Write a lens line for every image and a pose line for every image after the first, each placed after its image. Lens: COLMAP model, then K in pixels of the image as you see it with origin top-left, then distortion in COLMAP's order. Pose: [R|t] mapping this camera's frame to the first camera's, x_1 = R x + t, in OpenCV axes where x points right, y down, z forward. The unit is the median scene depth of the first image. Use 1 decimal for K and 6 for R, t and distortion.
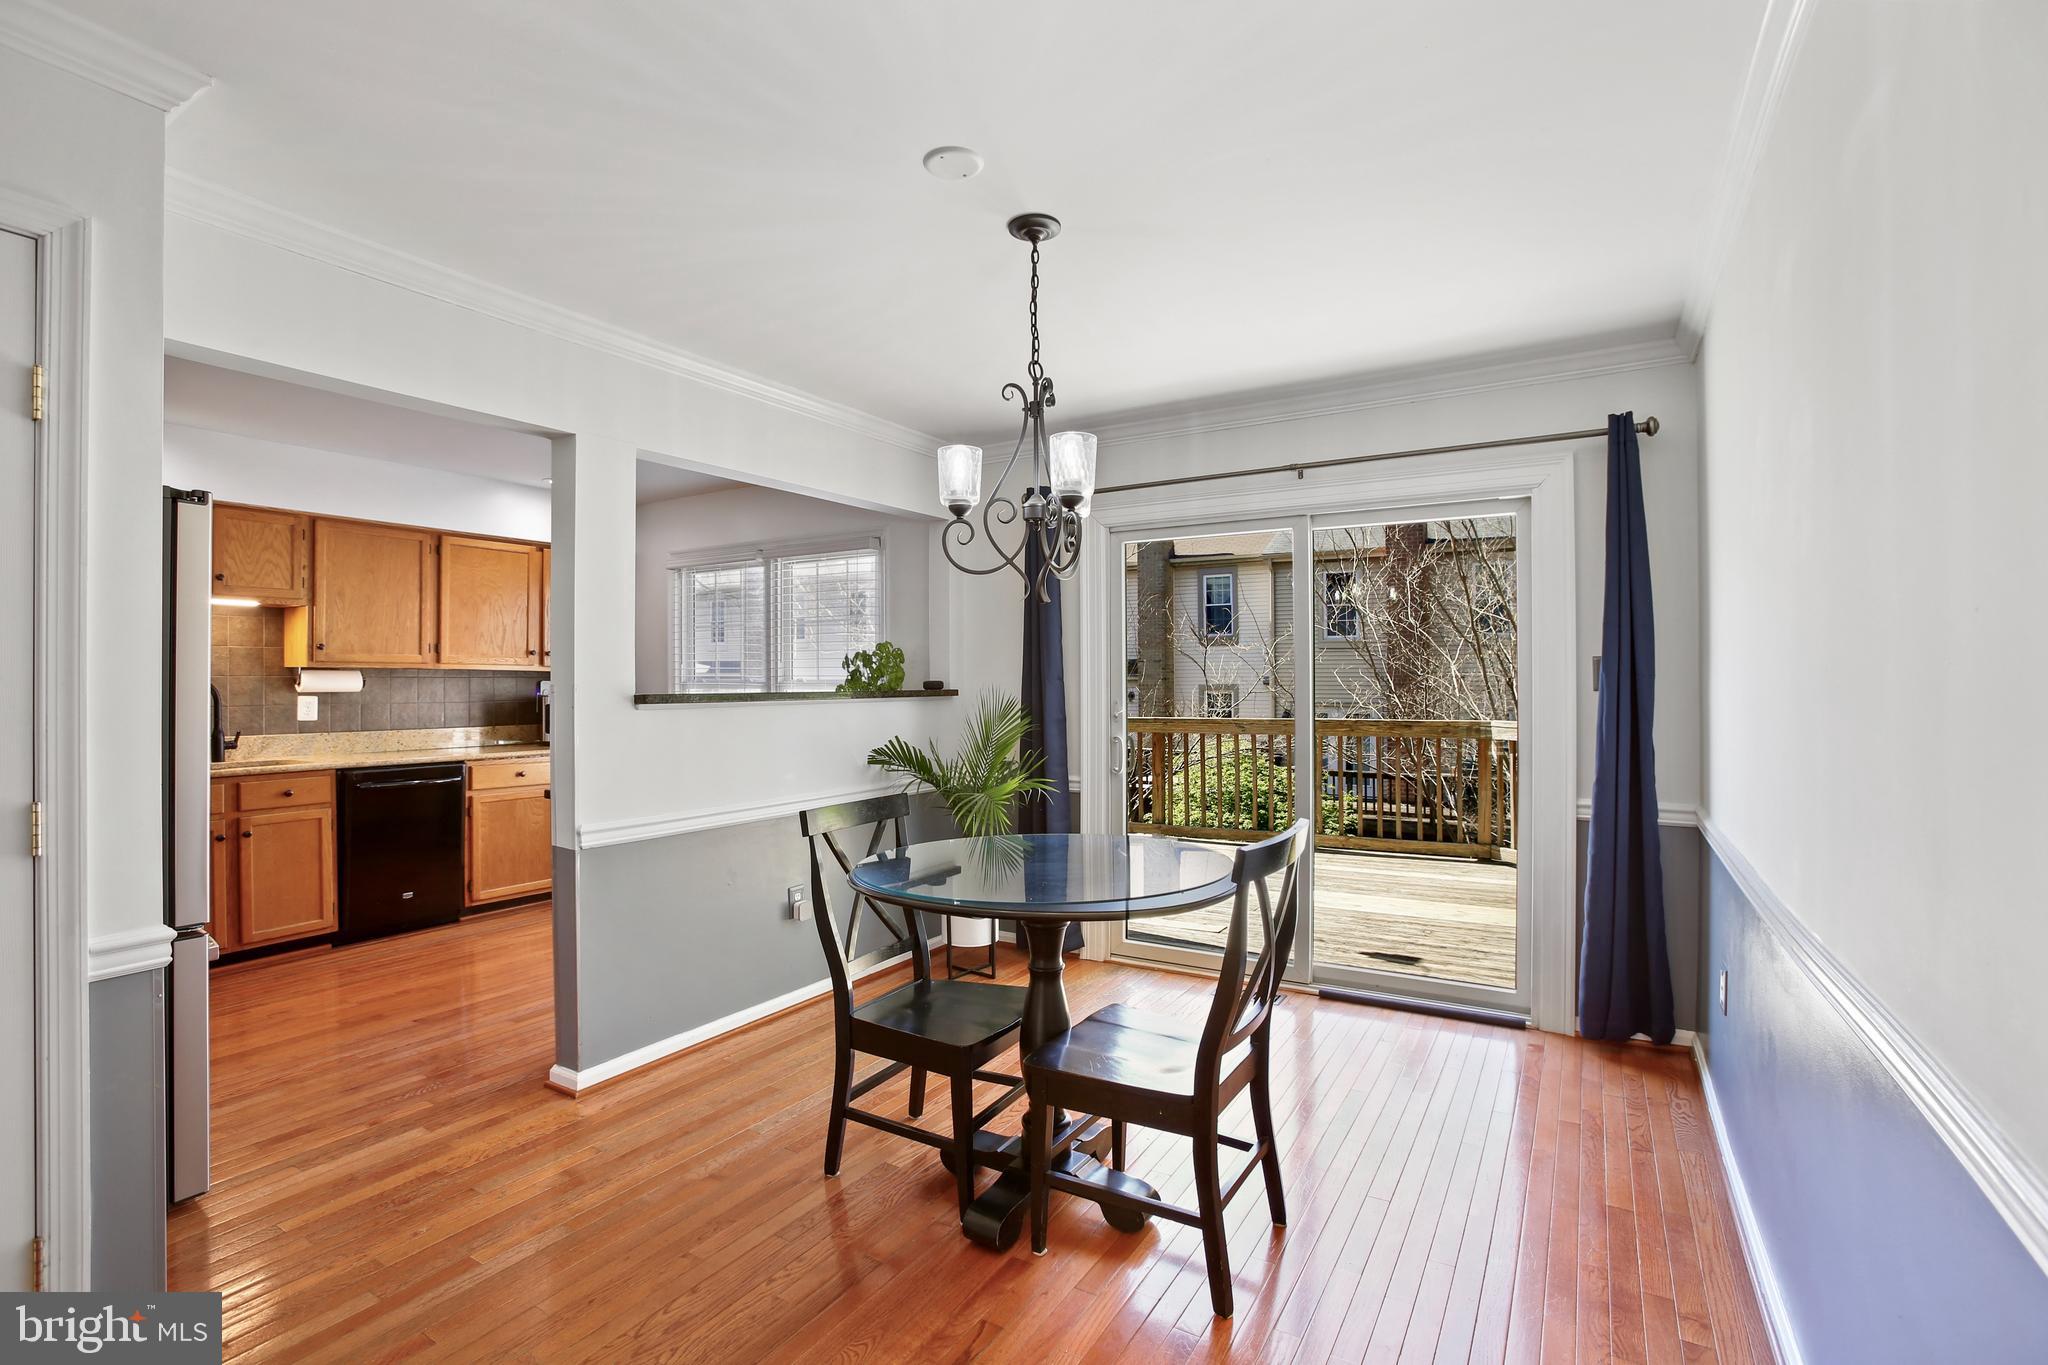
lens RADIAL K [[955.7, 0, 997.3], [0, 955.7, 681.2], [0, 0, 1]] dist [-0.042924, 0.008344]
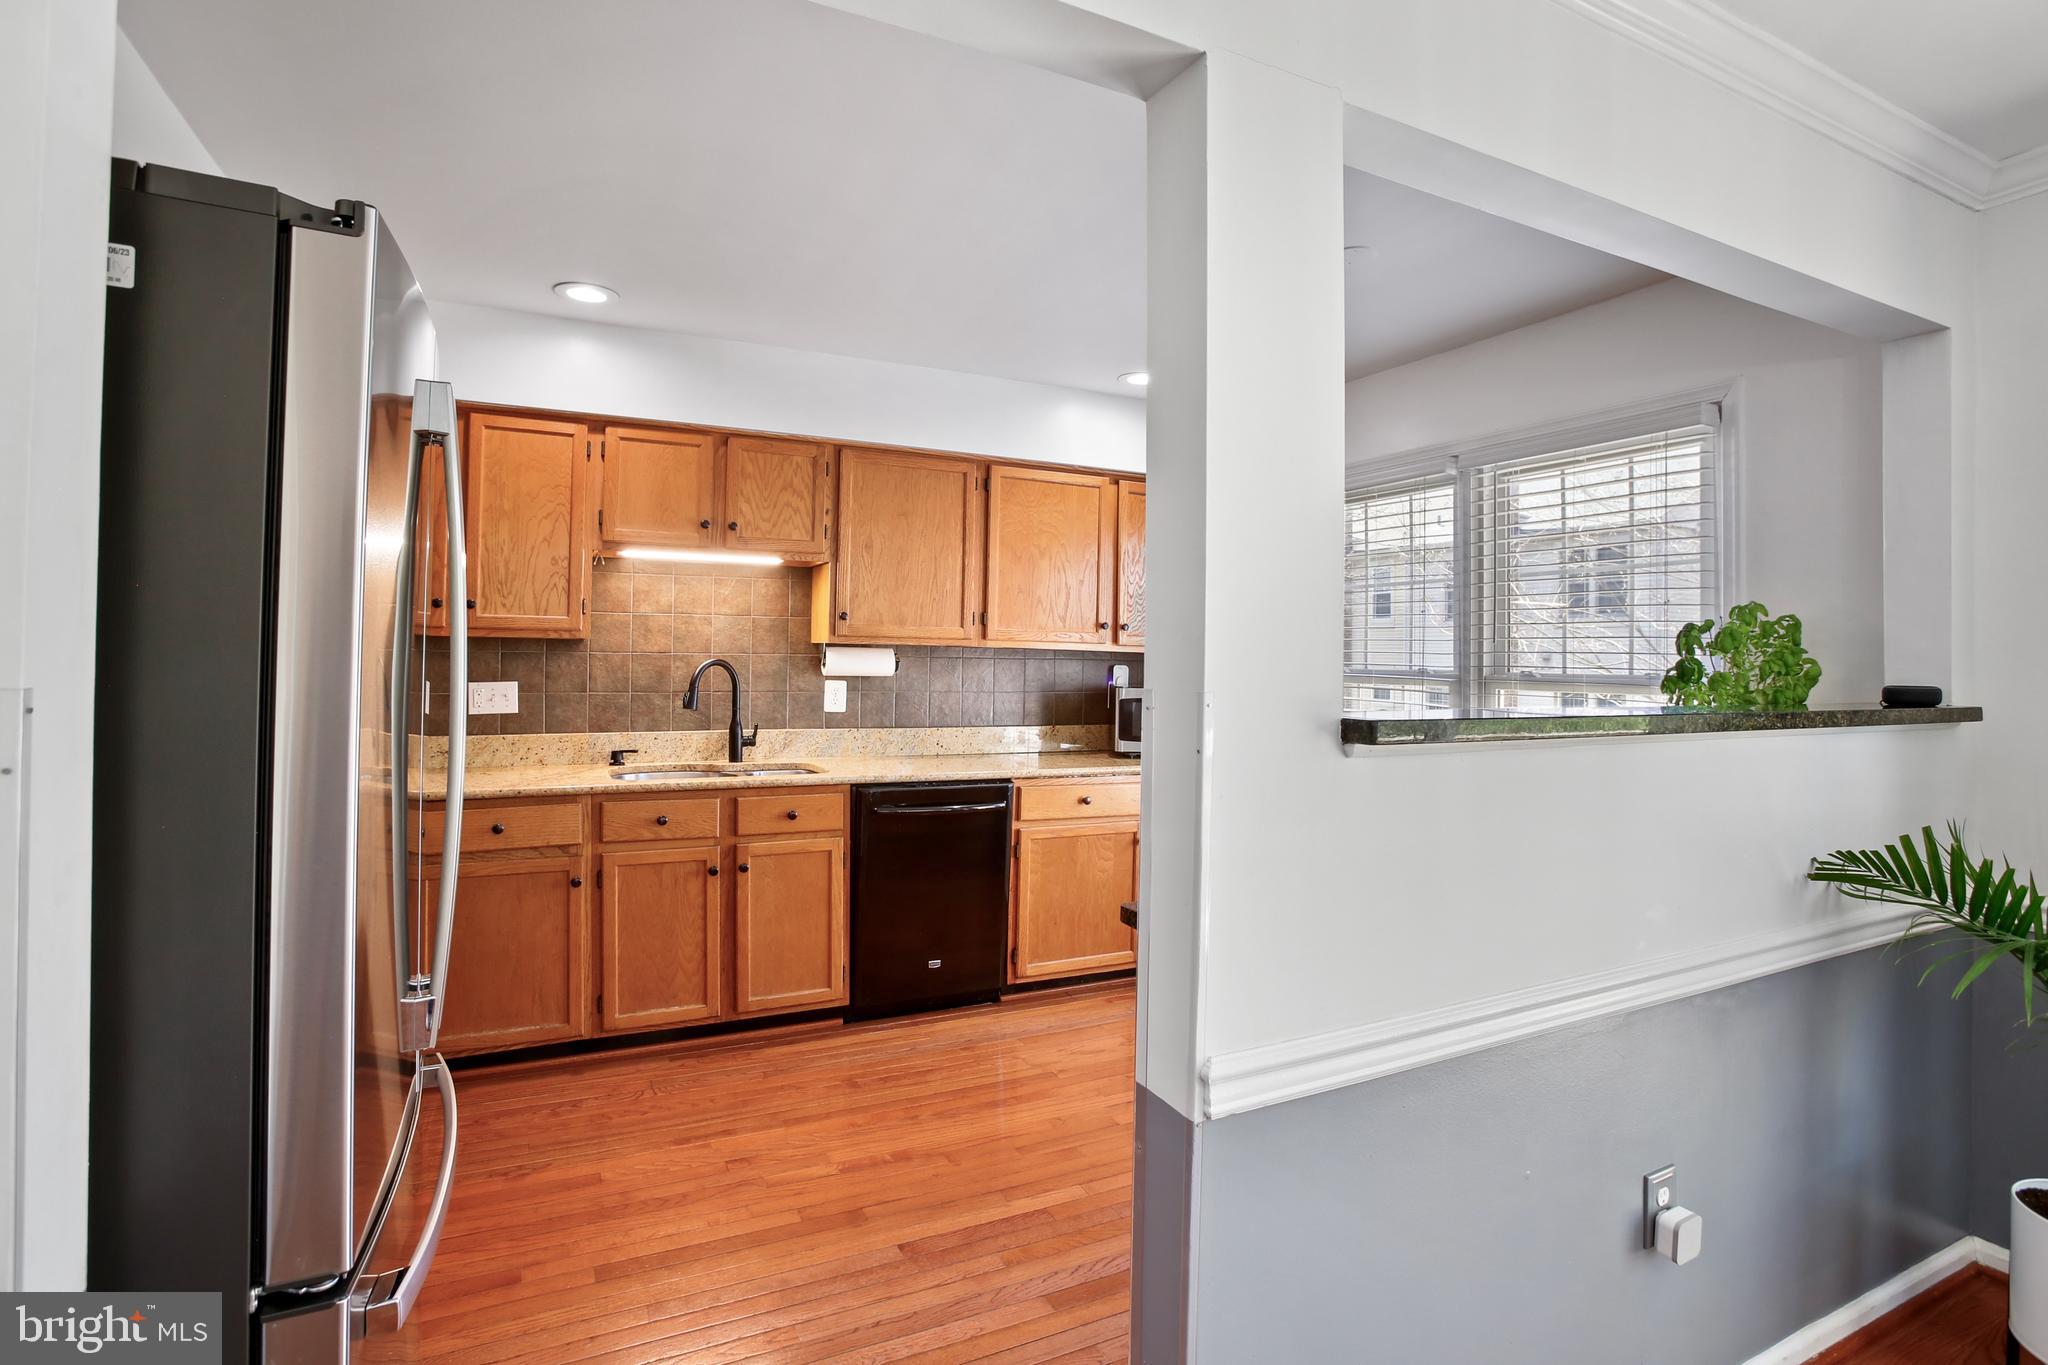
lens RADIAL K [[955.7, 0, 1009.9], [0, 955.7, 658.6], [0, 0, 1]] dist [-0.042924, 0.008344]
pose [[0.850292, 0.015990, -0.526069, -0.202617], [-0.017845, 0.999840, 0.001549, -0.006337], [0.526009, 0.008071, 0.850441, 0.412856]]
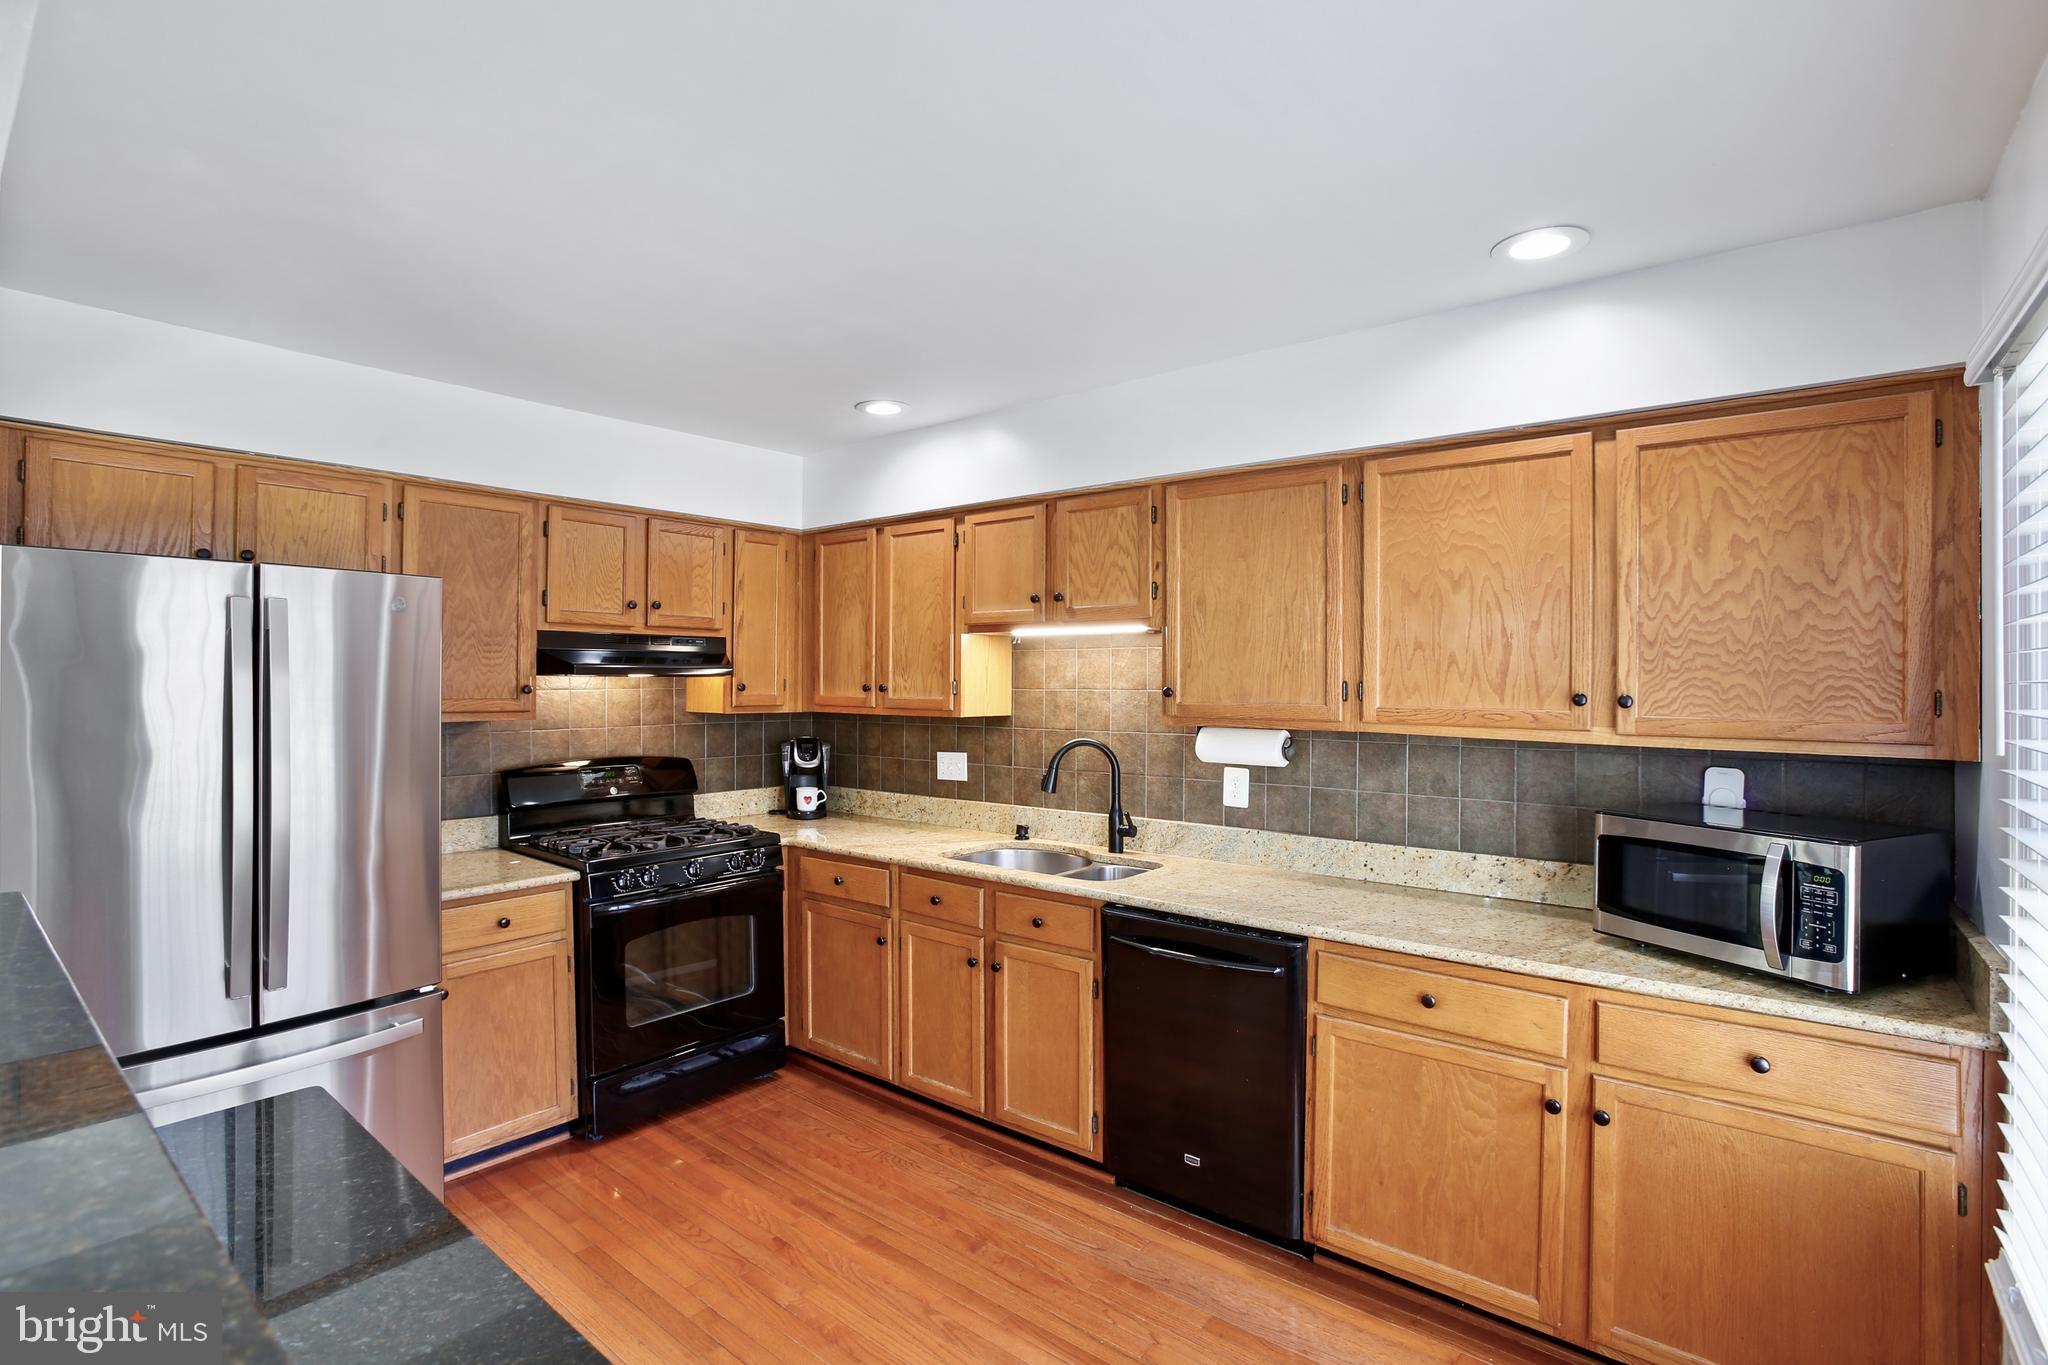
lens RADIAL K [[955.7, 0, 1012.2], [0, 955.7, 702.7], [0, 0, 1]] dist [-0.042924, 0.008344]
pose [[-0.085033, 0.022732, -0.996119, -0.091034], [-0.006417, 0.999706, 0.023361, -0.043475], [0.996357, 0.008378, -0.084862, 0.940805]]
